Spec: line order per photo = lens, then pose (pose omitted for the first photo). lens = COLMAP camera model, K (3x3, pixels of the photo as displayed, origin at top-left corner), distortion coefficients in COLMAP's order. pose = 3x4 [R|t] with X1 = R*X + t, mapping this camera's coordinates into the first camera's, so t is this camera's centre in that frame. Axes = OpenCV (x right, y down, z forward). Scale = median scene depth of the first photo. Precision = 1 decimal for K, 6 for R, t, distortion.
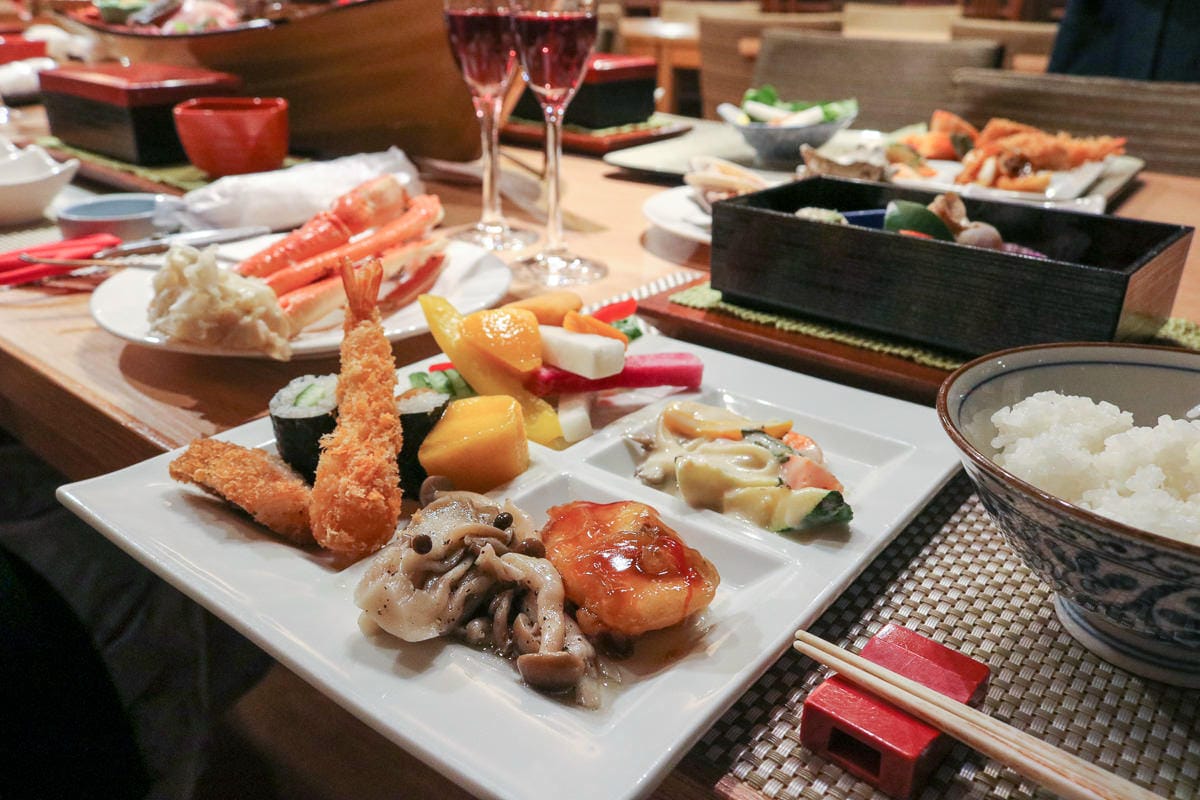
lens RADIAL K [[988.1, 0, 600.0], [0, 988.1, 400.0], [0, 0, 1]] dist [0.033190, 0.002845]
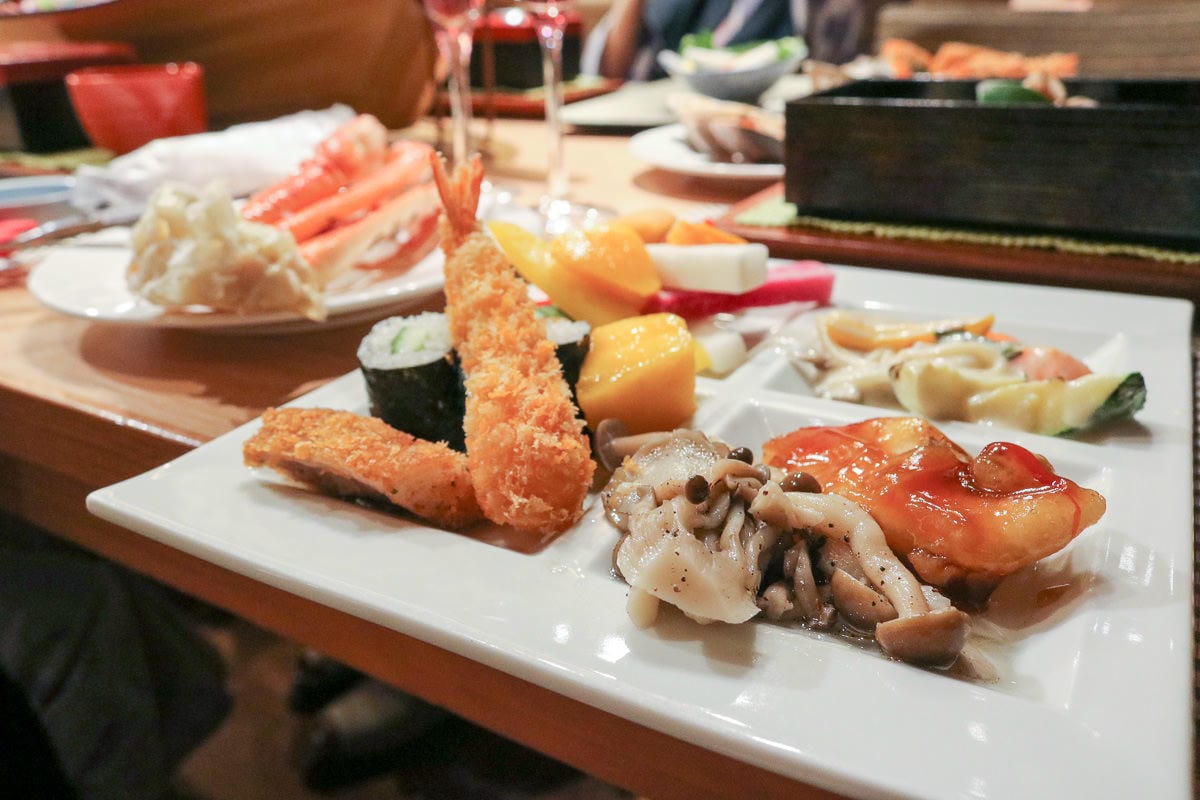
lens RADIAL K [[969.8, 0, 600.0], [0, 969.8, 400.0], [0, 0, 1]] dist [-0.008840, 0.048336]
pose [[0.984035, -0.110180, 0.139770, -0.258682], [0.111209, 0.993797, 0.000452, 0.057217], [-0.138953, 0.015099, 0.990184, 0.249426]]
